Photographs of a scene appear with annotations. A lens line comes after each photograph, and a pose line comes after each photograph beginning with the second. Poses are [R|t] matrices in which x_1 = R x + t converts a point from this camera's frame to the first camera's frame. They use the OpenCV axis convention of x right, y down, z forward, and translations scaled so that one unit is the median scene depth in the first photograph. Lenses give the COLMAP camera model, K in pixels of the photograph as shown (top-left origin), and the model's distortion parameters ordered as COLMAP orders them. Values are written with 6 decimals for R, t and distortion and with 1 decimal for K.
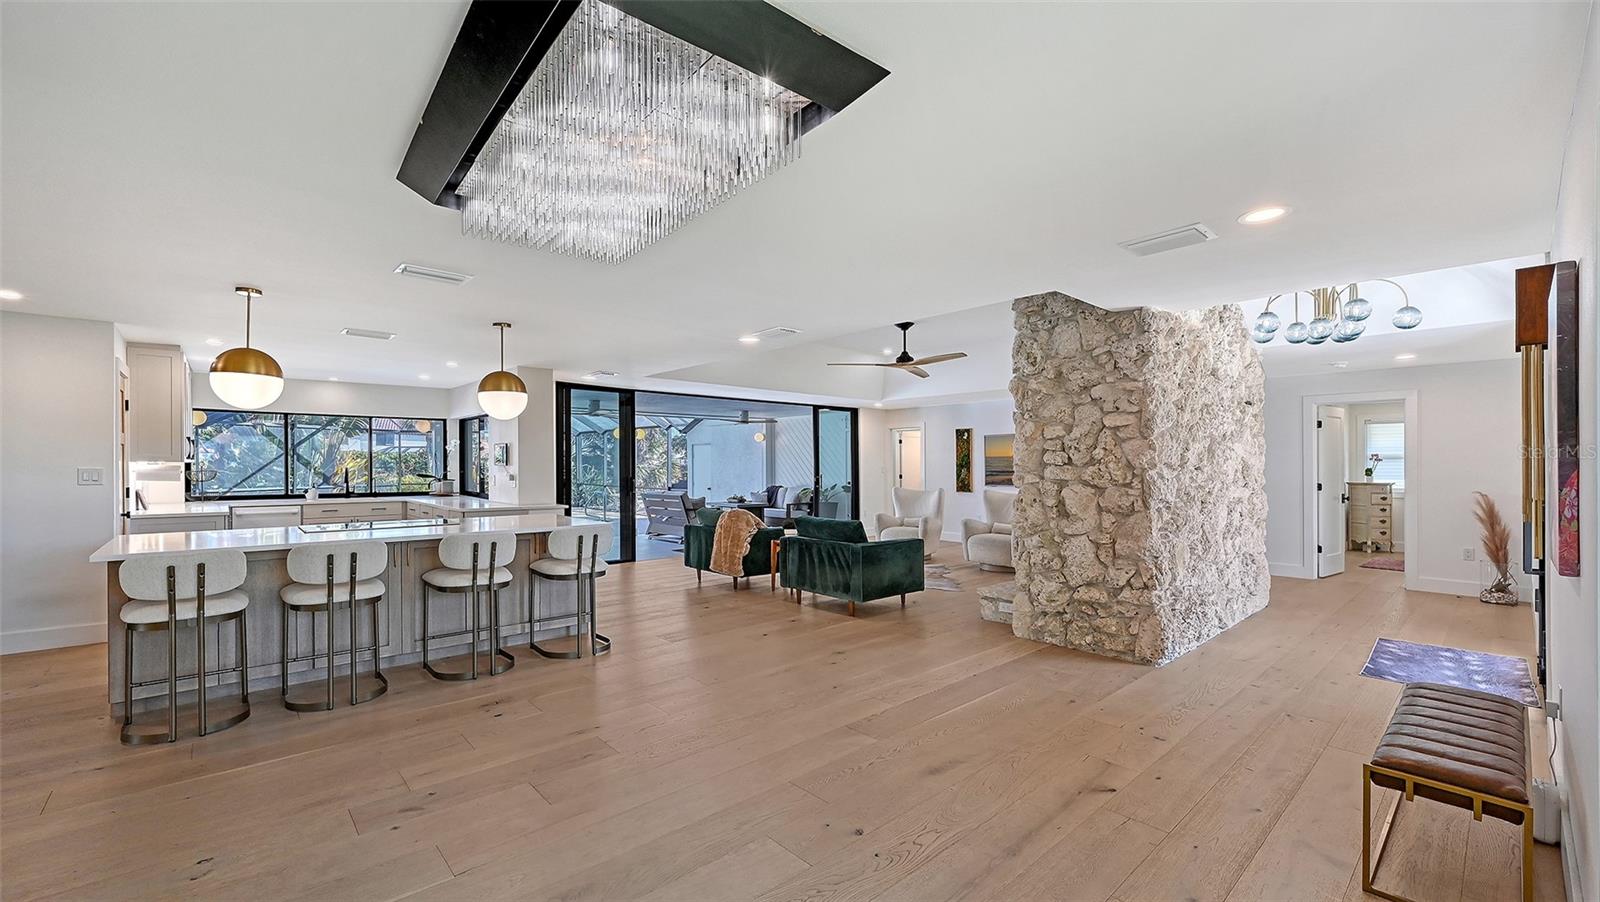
lens RADIAL K [[651.1, 0, 796.5], [0, 651.1, 466.7], [0, 0, 1]] dist [-0.001273, 0.000139]
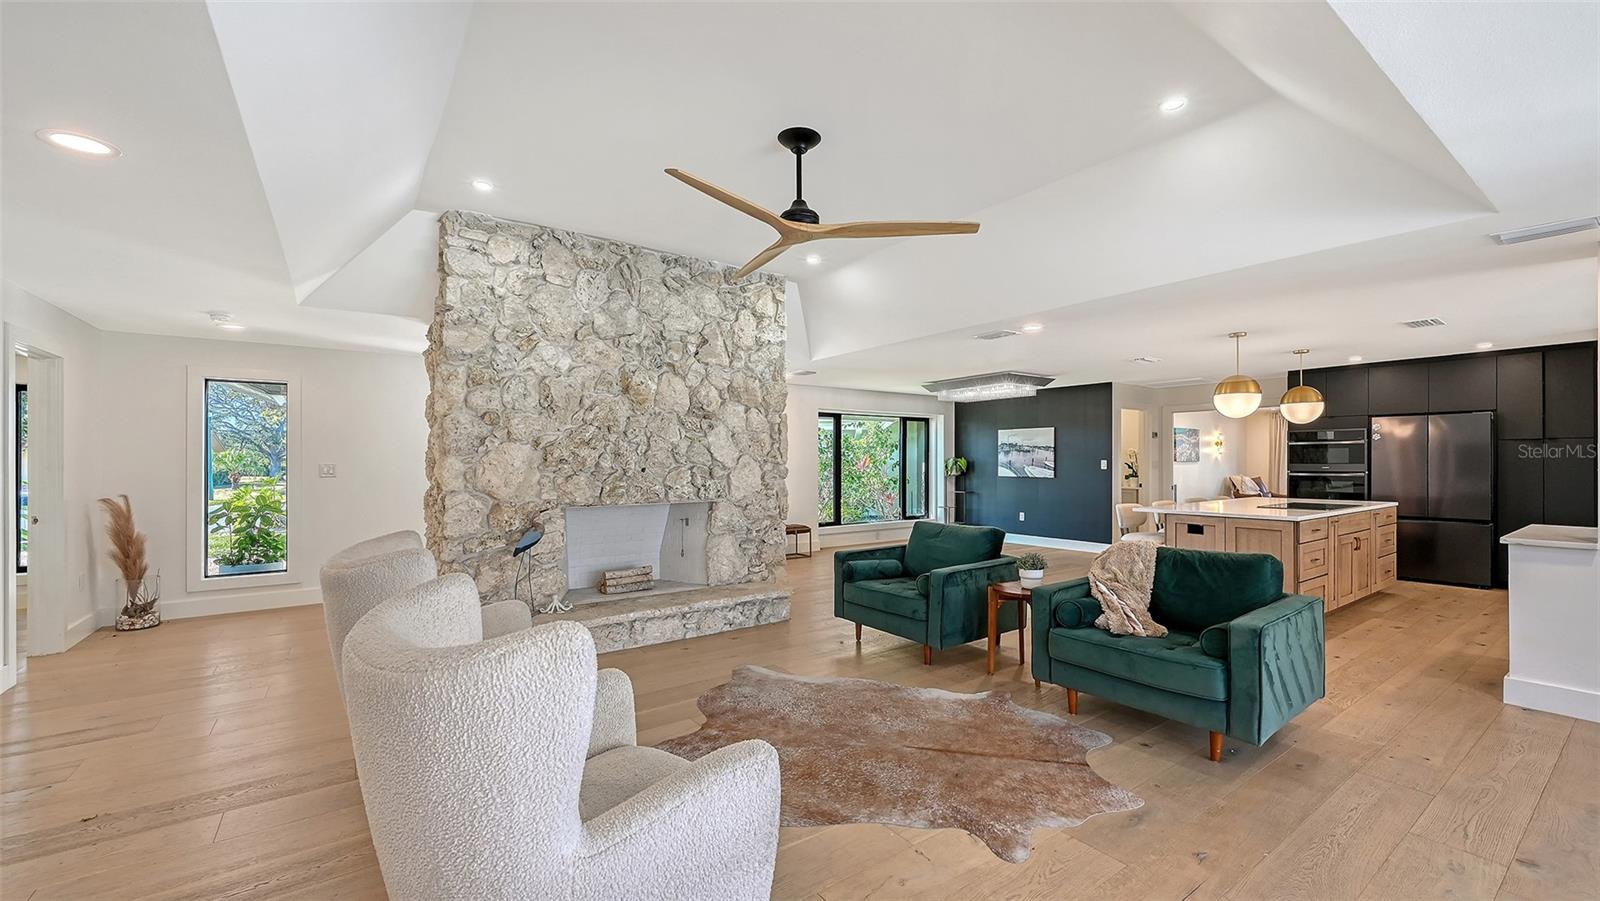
lens RADIAL K [[642.1, 0, 807.8], [0, 642.1, 464.4], [0, 0, 1]] dist [0.003487, -0.001930]
pose [[-0.994599, 0.004130, 0.103705, 0.191462], [0.004961, 0.999958, 0.007751, -0.002205], [-0.103669, 0.008224, -0.994578, 2.239125]]
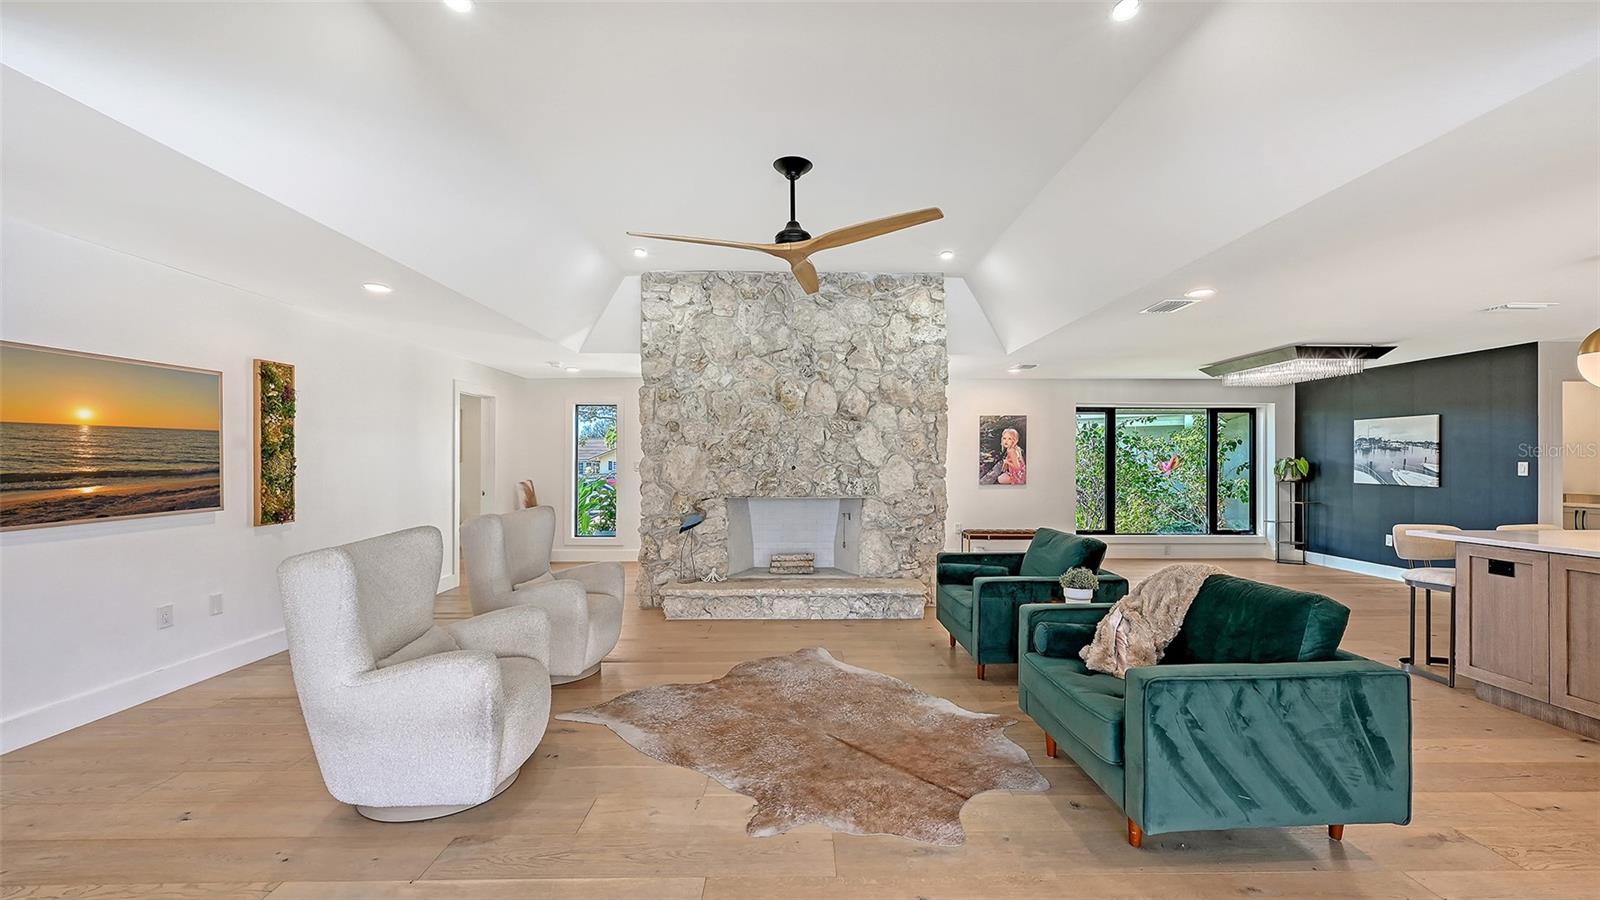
lens RADIAL K [[642.1, 0, 798.6], [0, 642.1, 463.6], [0, 0, 1]] dist [0.003487, -0.001930]
pose [[-0.757657, -0.001814, 0.652651, -0.216505], [0.000922, 0.999992, 0.003850, 0.001595], [-0.652653, 0.003518, -0.757649, 2.124961]]
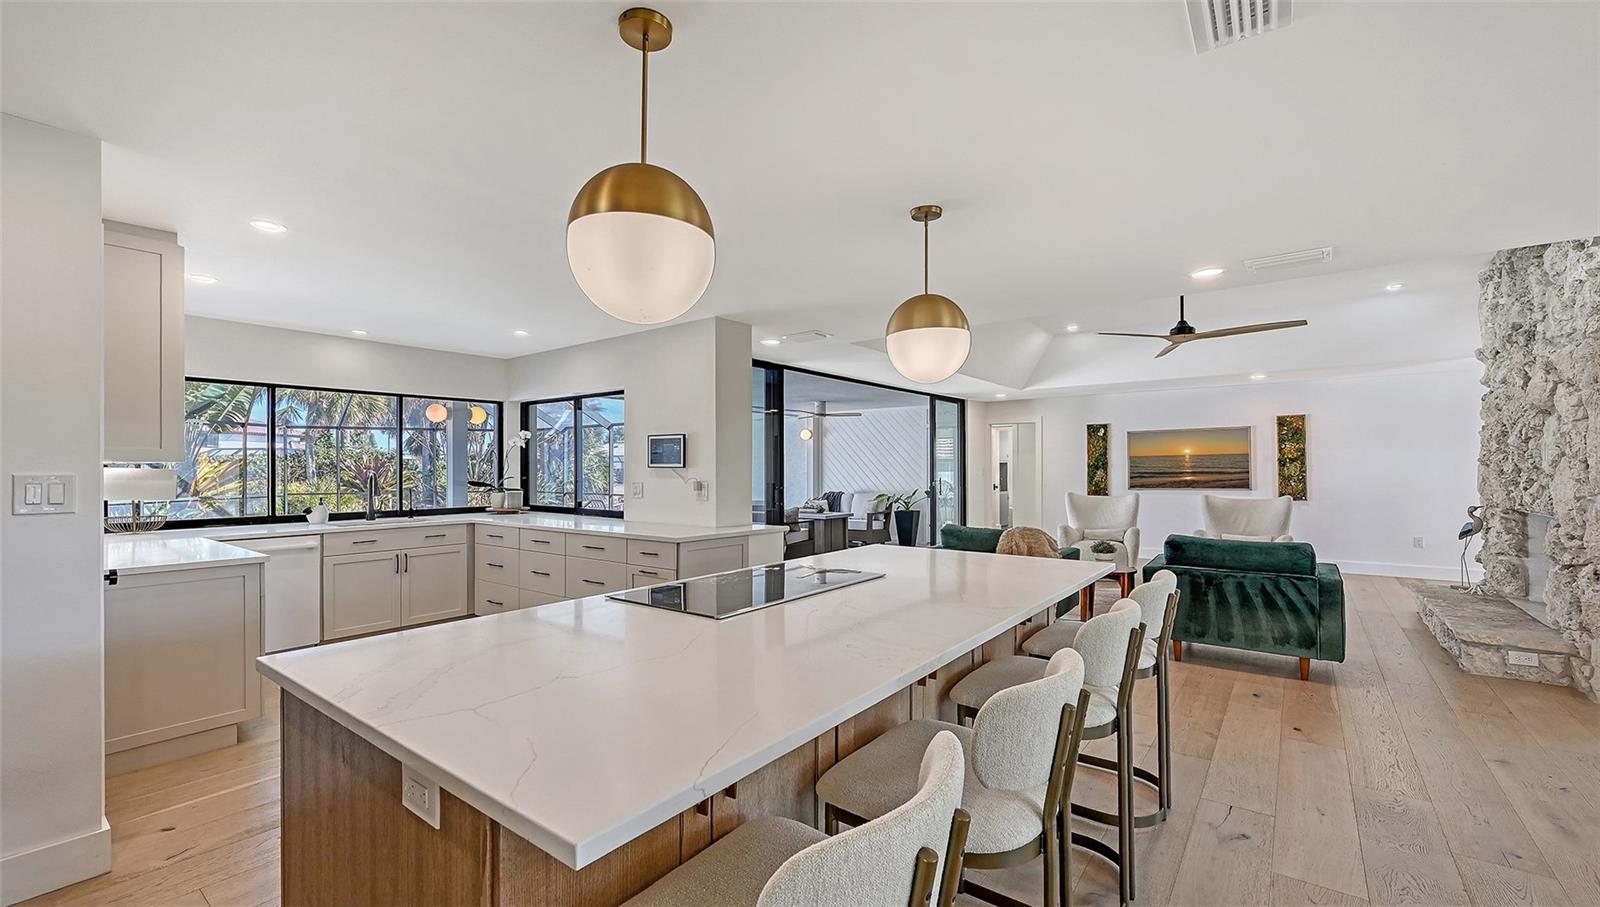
lens RADIAL K [[651.1, 0, 802.2], [0, 651.1, 467.8], [0, 0, 1]] dist [-0.001273, 0.000139]
pose [[0.980929, -0.004109, 0.194324, -0.681274], [0.004708, 0.999985, -0.002622, 0.001210], [-0.194310, 0.003487, 0.980934, 0.493883]]
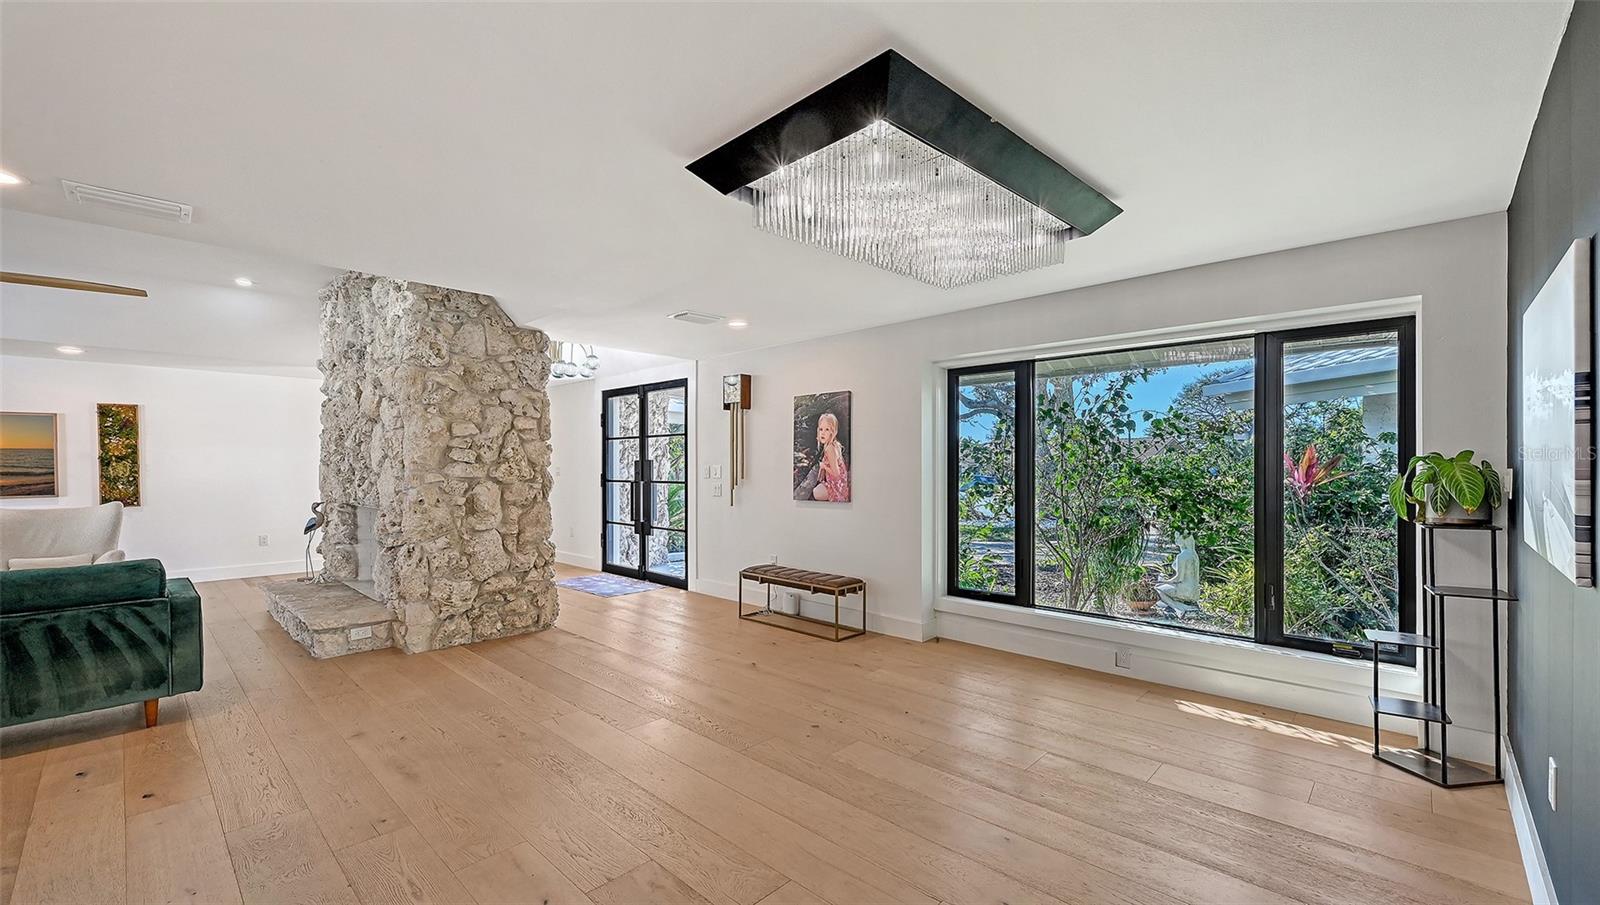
lens RADIAL K [[651.1, 0, 806.1], [0, 651.1, 467.7], [0, 0, 1]] dist [-0.001273, 0.000139]
pose [[-0.091189, -0.004453, 0.995824, -0.630544], [0.003760, 0.999981, 0.004816, 0.001665], [-0.995827, 0.004184, -0.091171, 0.563116]]
